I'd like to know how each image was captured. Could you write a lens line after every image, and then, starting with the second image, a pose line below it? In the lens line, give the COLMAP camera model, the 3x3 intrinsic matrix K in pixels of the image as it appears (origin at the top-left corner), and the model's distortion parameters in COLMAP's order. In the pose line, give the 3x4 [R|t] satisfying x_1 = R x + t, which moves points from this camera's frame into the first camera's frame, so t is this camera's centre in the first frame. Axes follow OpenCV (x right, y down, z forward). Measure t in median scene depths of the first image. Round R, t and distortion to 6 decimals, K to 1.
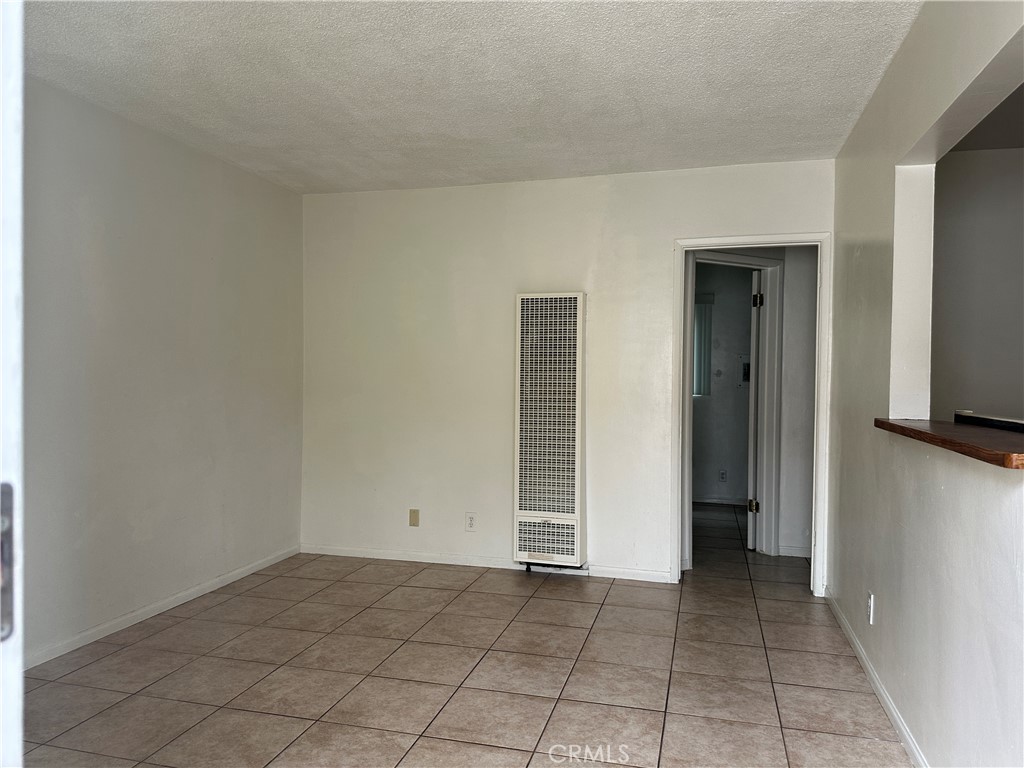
lens RADIAL K [[701.4, 0, 512.0], [0, 701.4, 384.0], [0, 0, 1]] dist [0.087724, -0.104263]
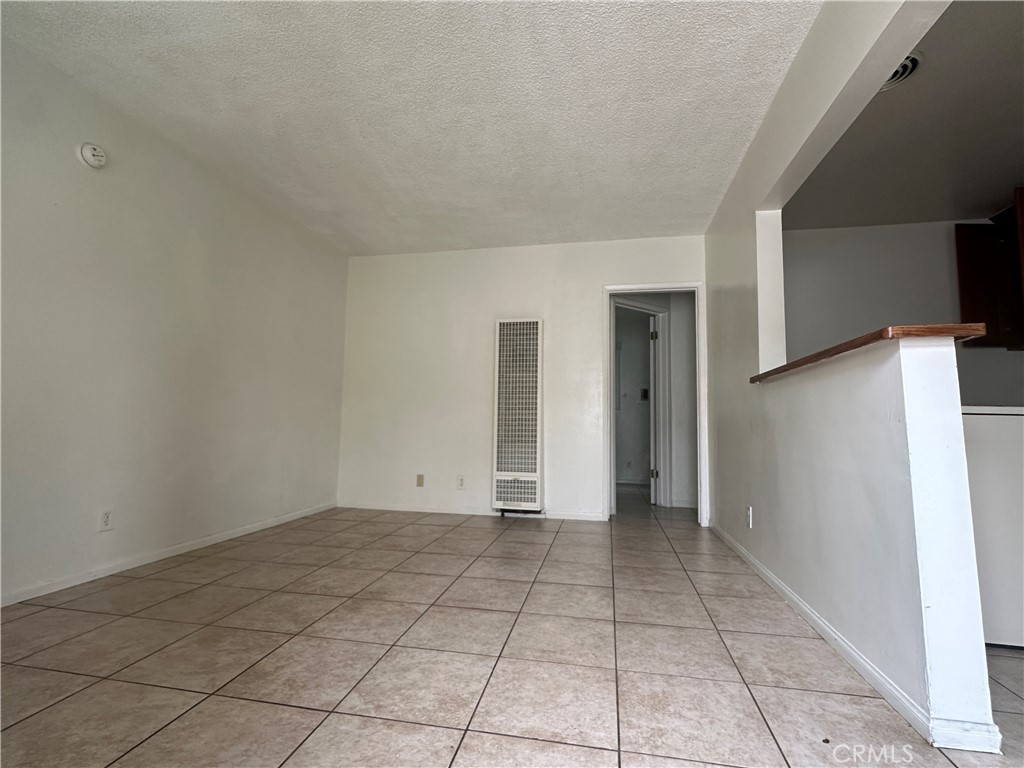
lens RADIAL K [[463.2, 0, 512.0], [0, 463.2, 384.0], [0, 0, 1]] dist [0.002104, -0.000058]
pose [[0.997589, 0.011429, 0.068450, -0.035363], [-0.004681, 0.995181, -0.097938, 0.137997], [-0.069239, 0.097382, 0.992836, 0.085564]]
